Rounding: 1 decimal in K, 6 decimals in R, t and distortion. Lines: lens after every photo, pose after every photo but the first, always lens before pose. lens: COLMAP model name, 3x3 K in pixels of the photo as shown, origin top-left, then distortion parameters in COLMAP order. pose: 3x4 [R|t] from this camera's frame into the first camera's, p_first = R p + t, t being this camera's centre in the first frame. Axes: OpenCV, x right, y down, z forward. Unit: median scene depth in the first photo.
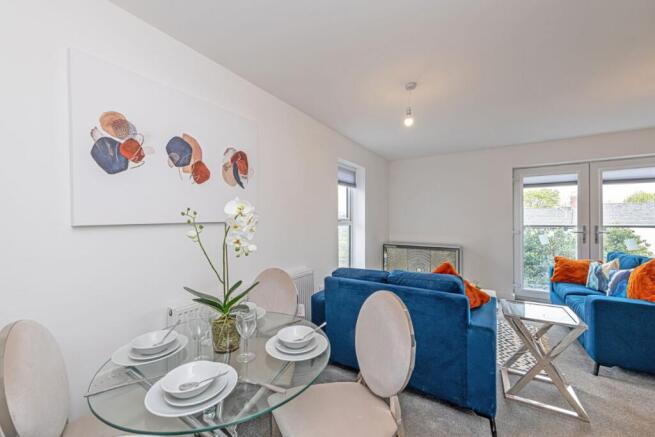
lens RADIAL K [[258.5, 0, 323.0], [0, 258.5, 220.6], [0, 0, 1]] dist [0.001880, -0.001100]
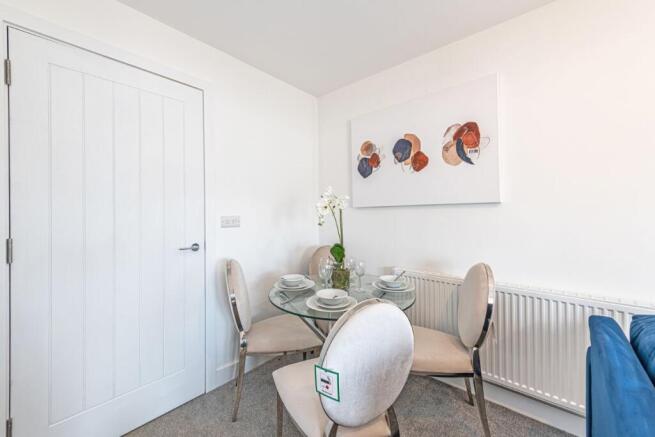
lens RADIAL K [[258.5, 0, 326.8], [0, 258.5, 212.3], [0, 0, 1]] dist [0.001880, -0.001100]
pose [[-0.138625, -0.001335, -0.990344, 0.639708], [0.004650, 0.999987, -0.001998, 0.035871], [0.990334, -0.004882, -0.138617, 0.674248]]
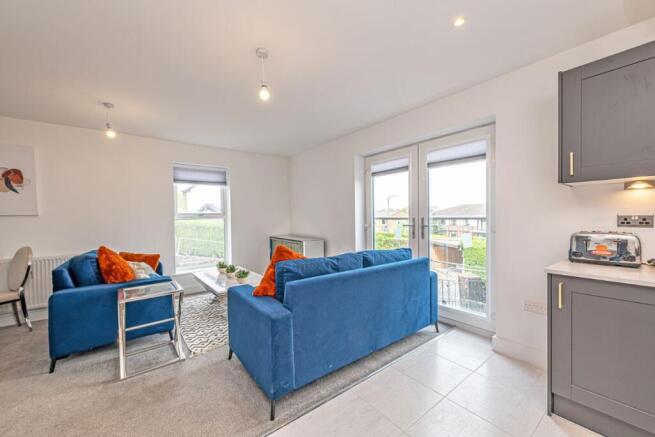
lens RADIAL K [[258.5, 0, 327.3], [0, 258.5, 223.1], [0, 0, 1]] dist [0.001880, -0.001100]
pose [[0.942563, -0.000426, -0.334028, 1.993916], [0.007258, 0.999789, 0.019206, 0.036028], [0.333949, -0.020527, 0.942368, 0.188024]]
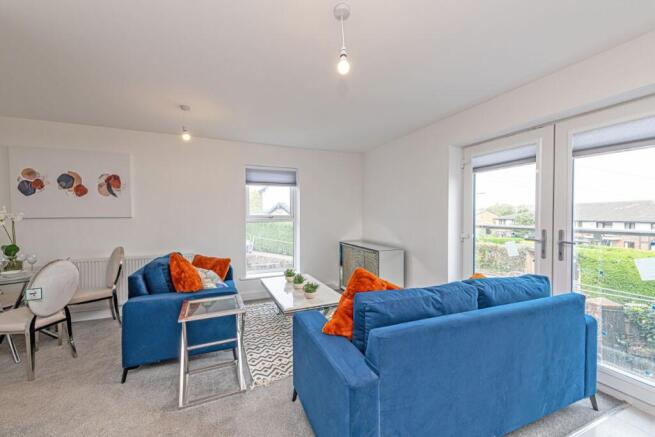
lens RADIAL K [[258.5, 0, 325.7], [0, 258.5, 219.4], [0, 0, 1]] dist [0.001880, -0.001100]
pose [[0.823611, 0.014446, -0.566971, 1.811935], [-0.007568, 0.999866, 0.014483, -0.016962], [0.567104, -0.007638, 0.823611, 0.419982]]
